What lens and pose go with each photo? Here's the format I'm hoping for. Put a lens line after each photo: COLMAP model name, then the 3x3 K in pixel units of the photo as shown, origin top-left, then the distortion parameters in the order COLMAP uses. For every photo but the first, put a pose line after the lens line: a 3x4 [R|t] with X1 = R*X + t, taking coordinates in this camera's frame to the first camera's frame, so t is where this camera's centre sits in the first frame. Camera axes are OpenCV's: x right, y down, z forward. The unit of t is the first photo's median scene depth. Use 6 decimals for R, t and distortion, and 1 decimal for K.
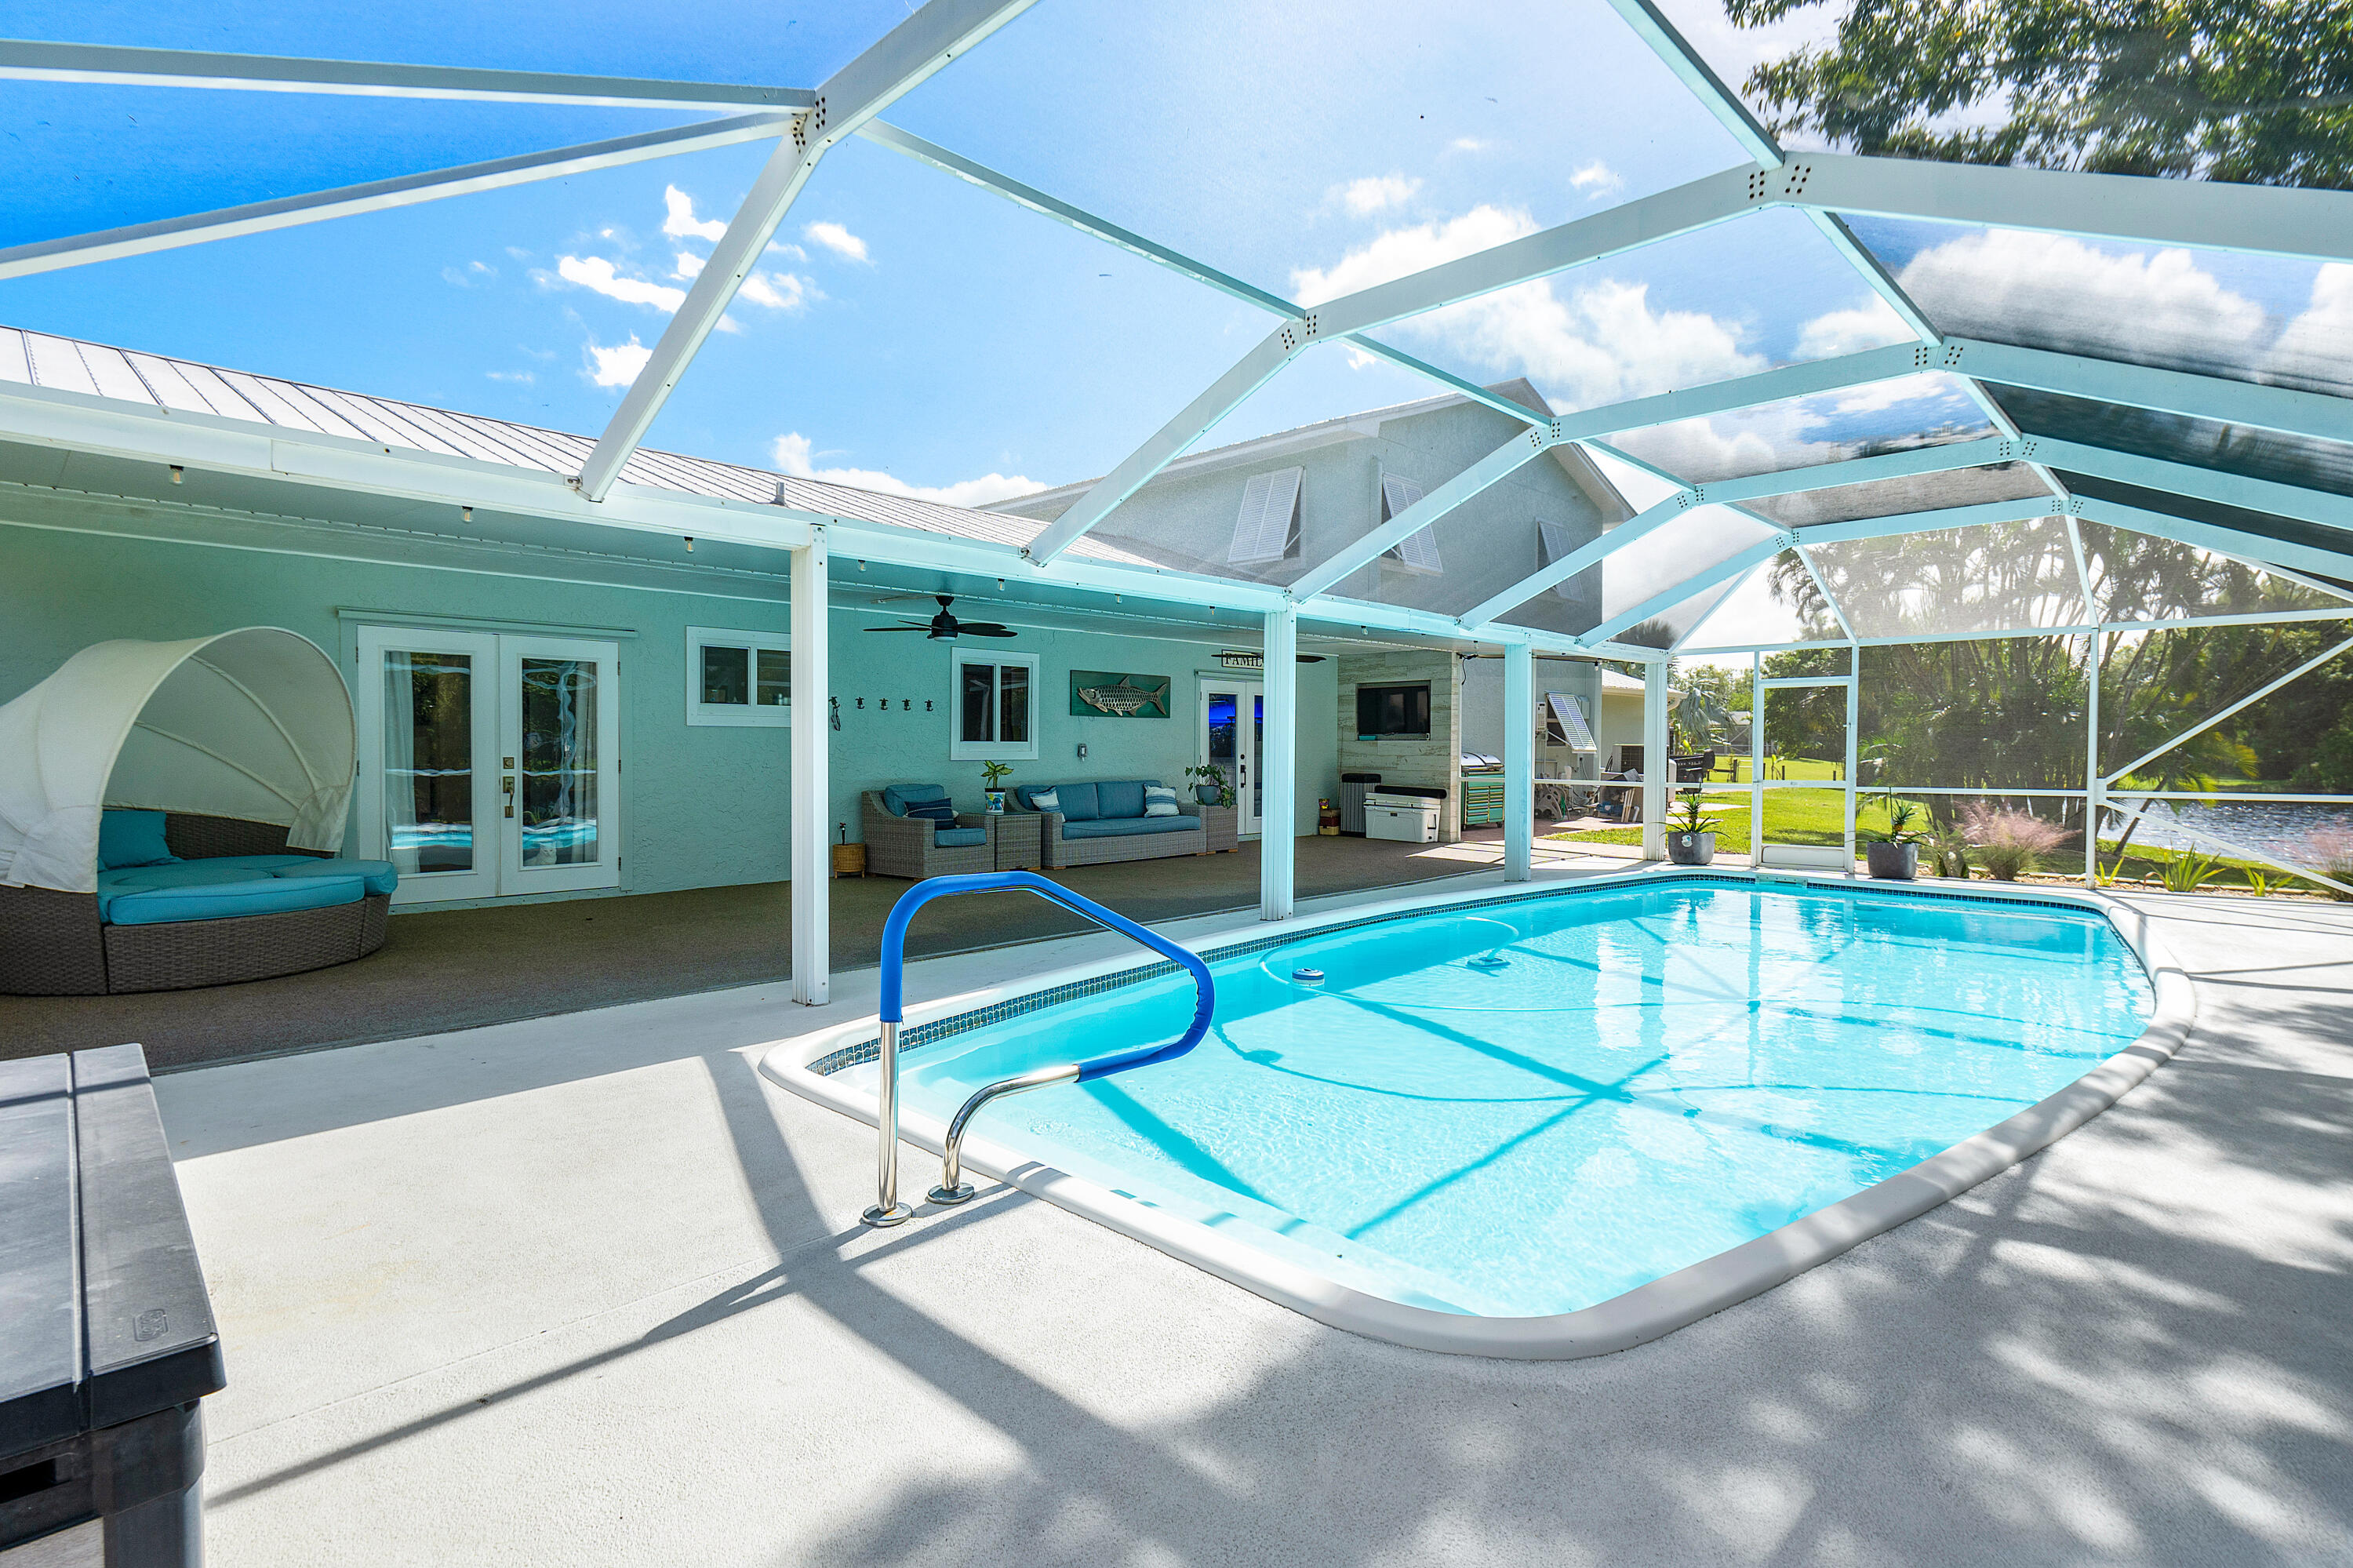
lens RADIAL K [[1124.9, 0, 1160.6], [0, 1124.9, 771.3], [0, 0, 1]] dist [0.002045, -0.001258]
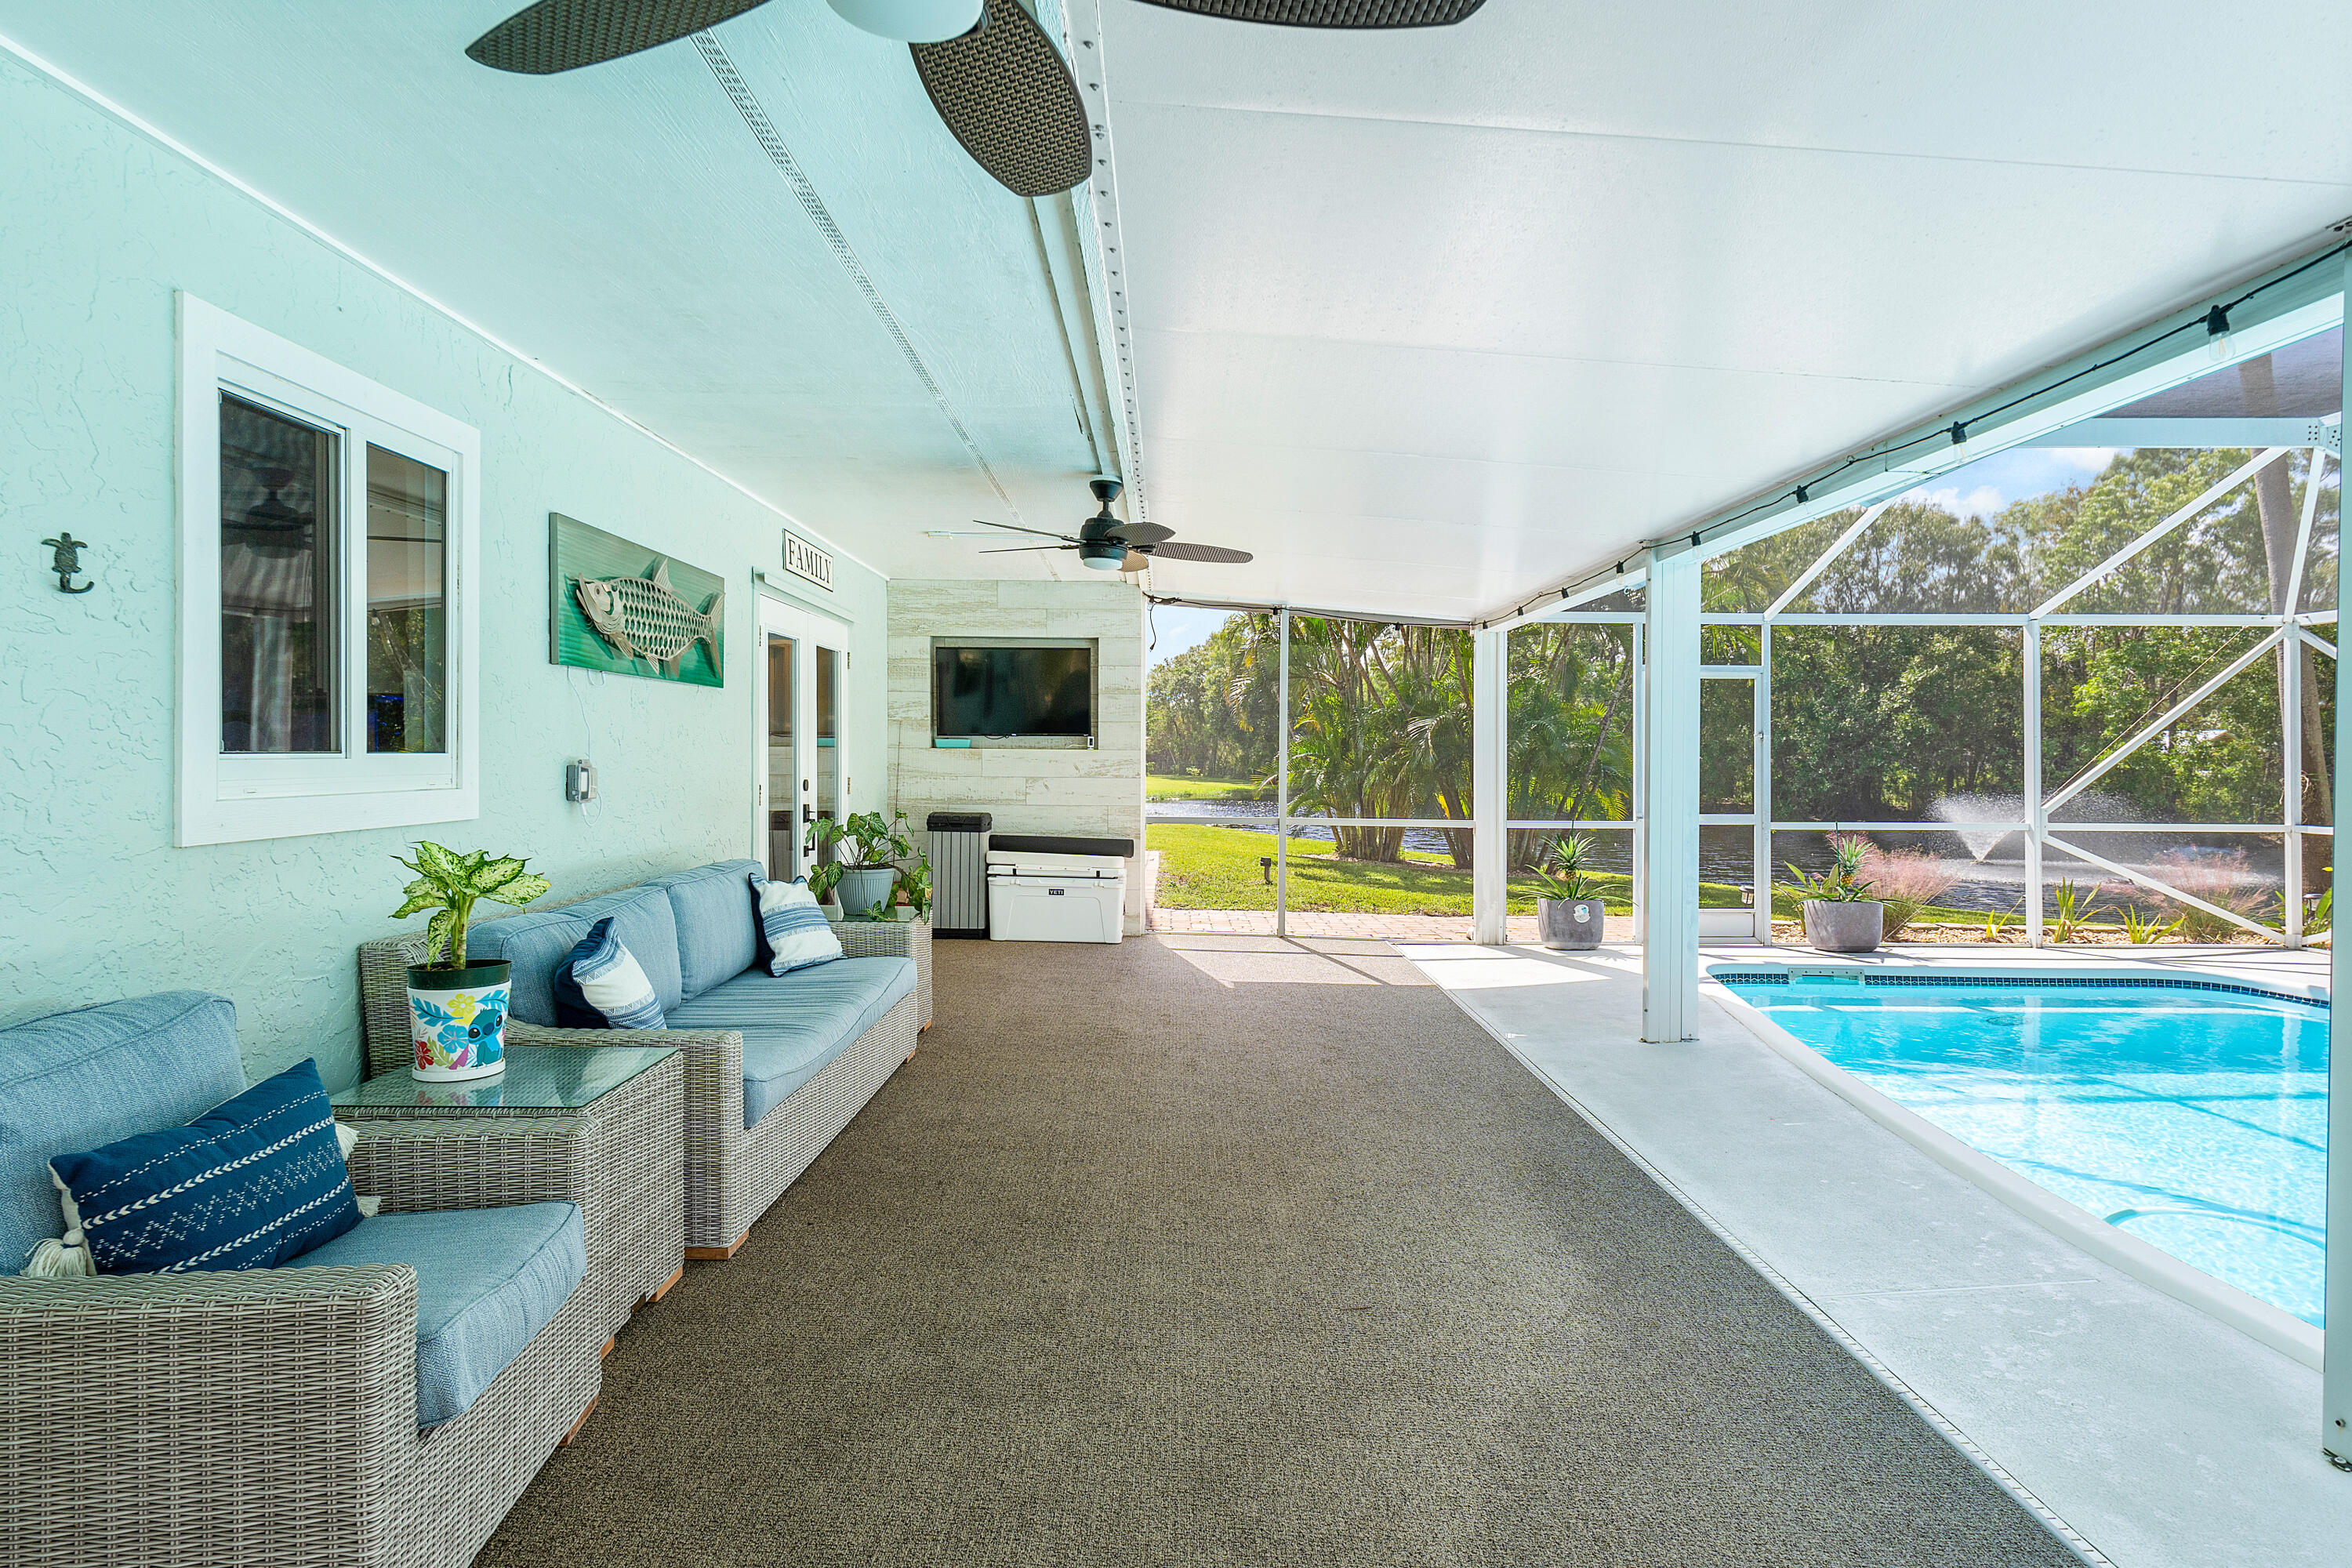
lens RADIAL K [[1263.1, 0, 1165.0], [0, 1263.1, 774.7], [0, 0, 1]] dist [0.005241, -0.000478]
pose [[0.711653, -0.006224, 0.702503, -0.195777], [0.005464, 0.999980, 0.003324, -0.020416], [-0.702509, 0.001472, 0.711673, 0.640444]]
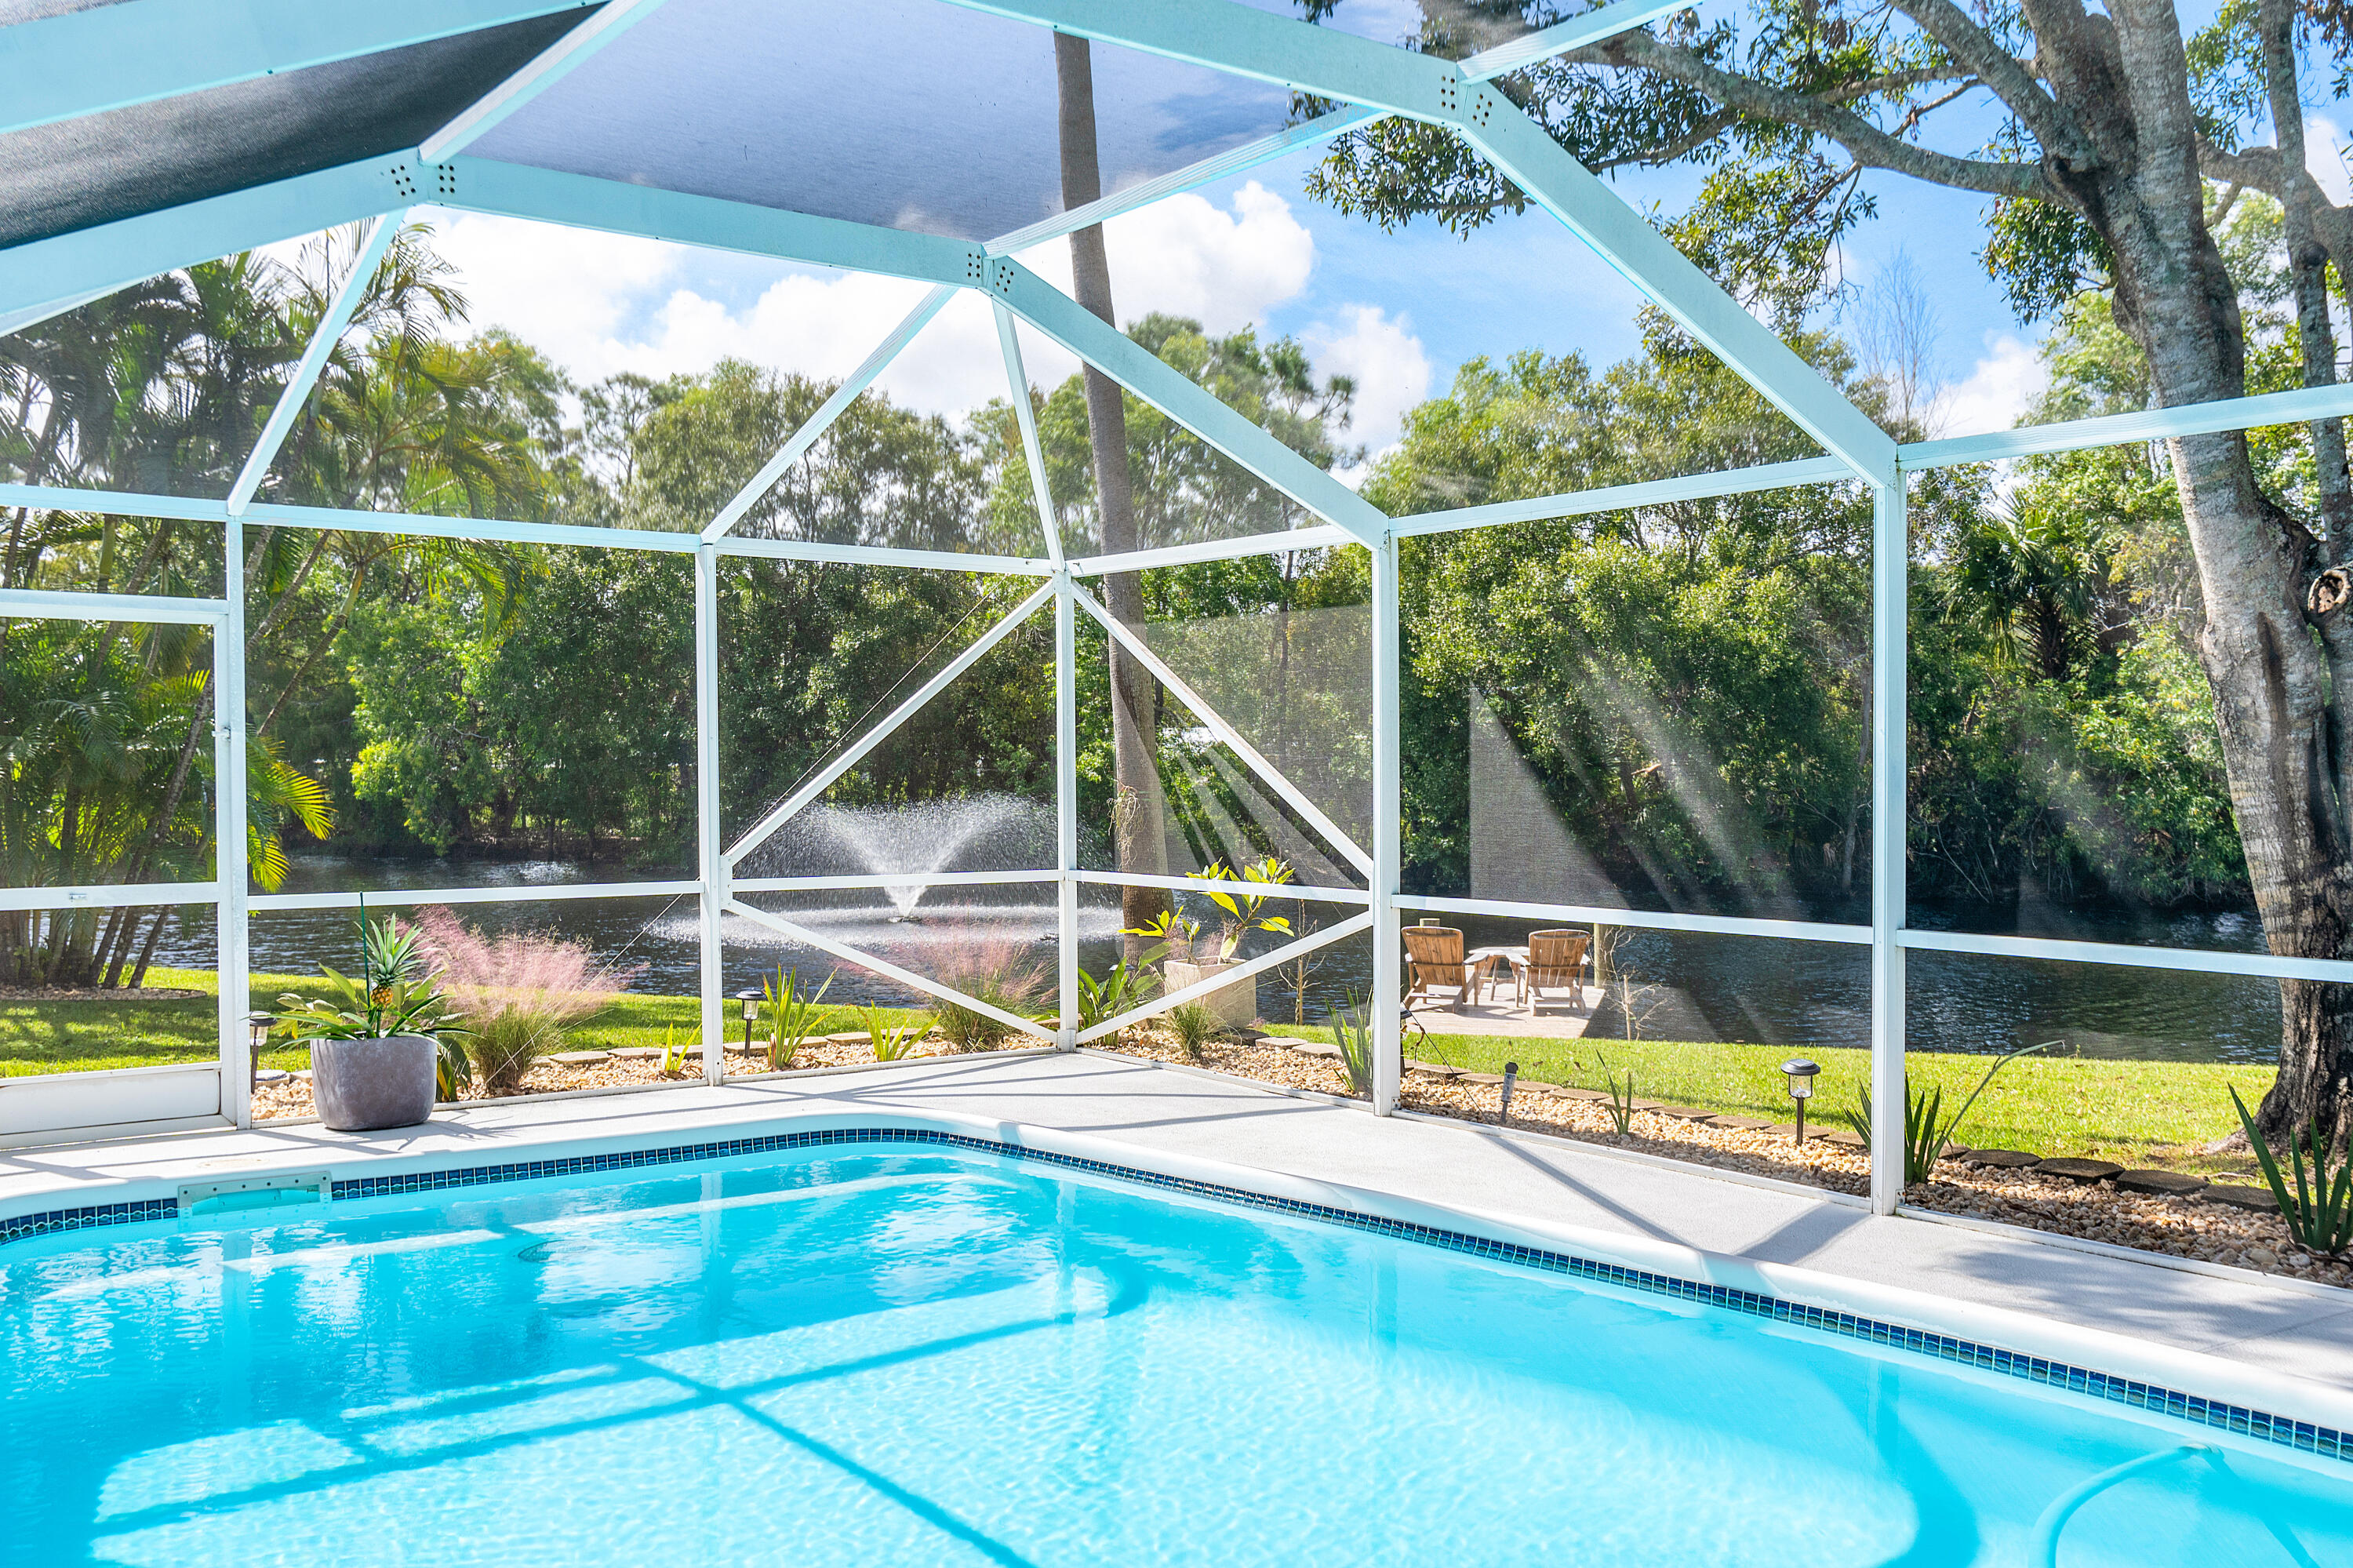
lens RADIAL K [[2108.7, 0, 1173.4], [0, 2108.7, 778.3], [0, 0, 1]] dist [-0.077369, -0.005181]
pose [[0.128443, -0.005244, 0.991703, -0.028072], [0.011588, 0.999926, 0.003787, -0.023899], [-0.991649, 0.011005, 0.128494, 0.550457]]
